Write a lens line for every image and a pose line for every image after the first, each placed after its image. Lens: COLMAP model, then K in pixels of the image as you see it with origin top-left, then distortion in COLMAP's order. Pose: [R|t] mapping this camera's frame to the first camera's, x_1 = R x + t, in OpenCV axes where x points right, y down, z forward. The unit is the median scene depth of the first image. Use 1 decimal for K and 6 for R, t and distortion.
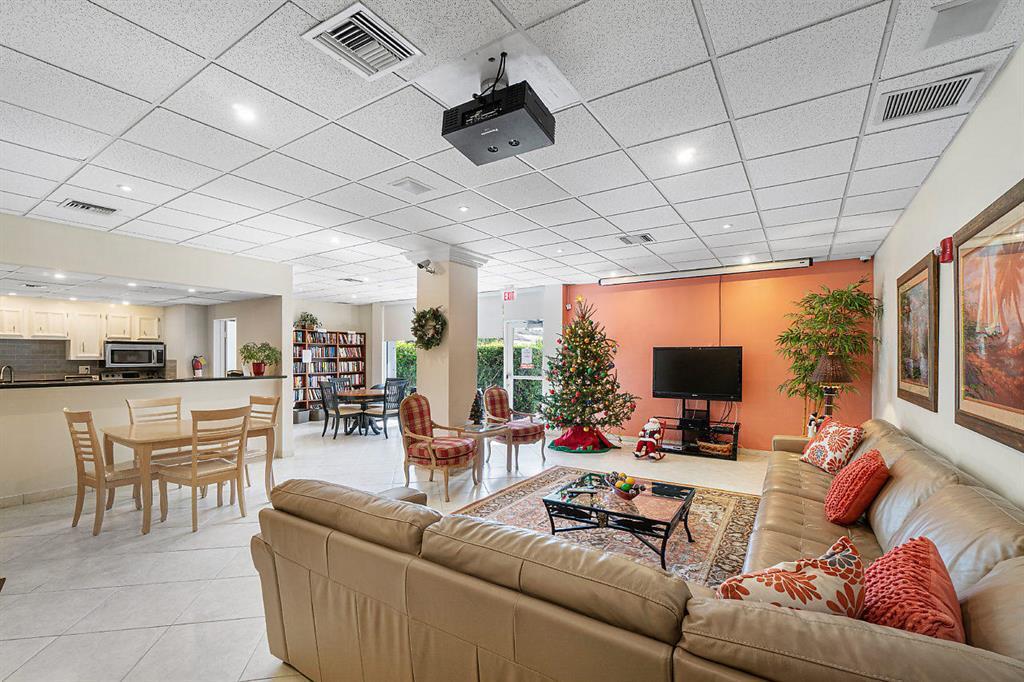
lens RADIAL K [[445.3, 0, 504.2], [0, 445.3, 366.8], [0, 0, 1]] dist [-0.001676, -0.000305]
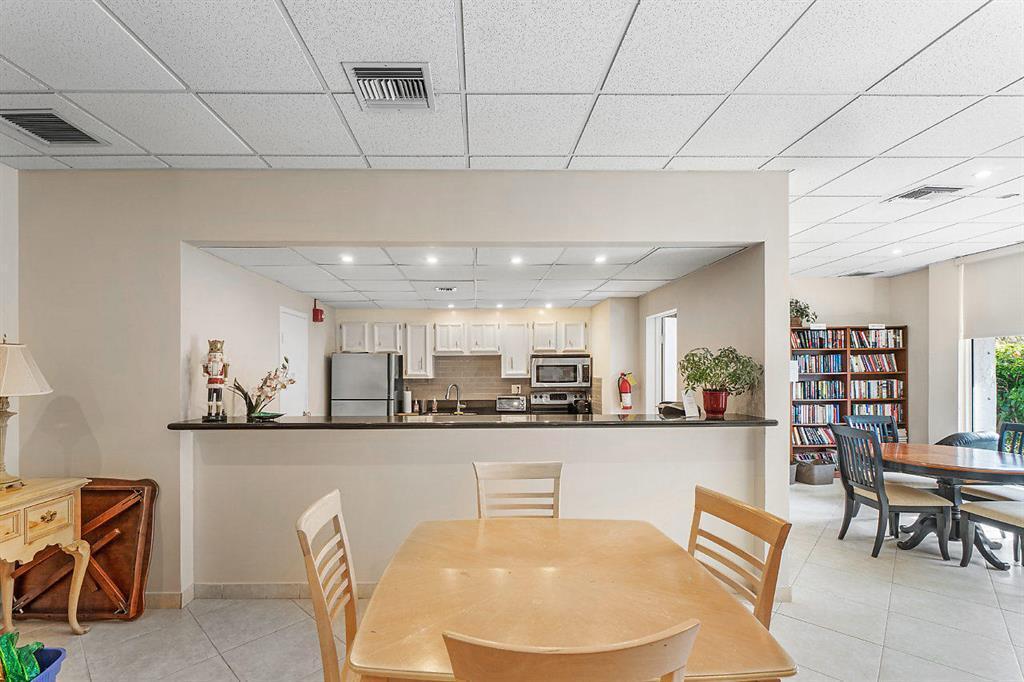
lens RADIAL K [[445.3, 0, 504.2], [0, 445.3, 366.8], [0, 0, 1]] dist [-0.001676, -0.000305]
pose [[0.593888, -0.010516, -0.804479, -0.189524], [-0.010191, 0.999736, -0.020591, -0.013388], [0.804483, 0.020427, 0.593624, 0.335884]]
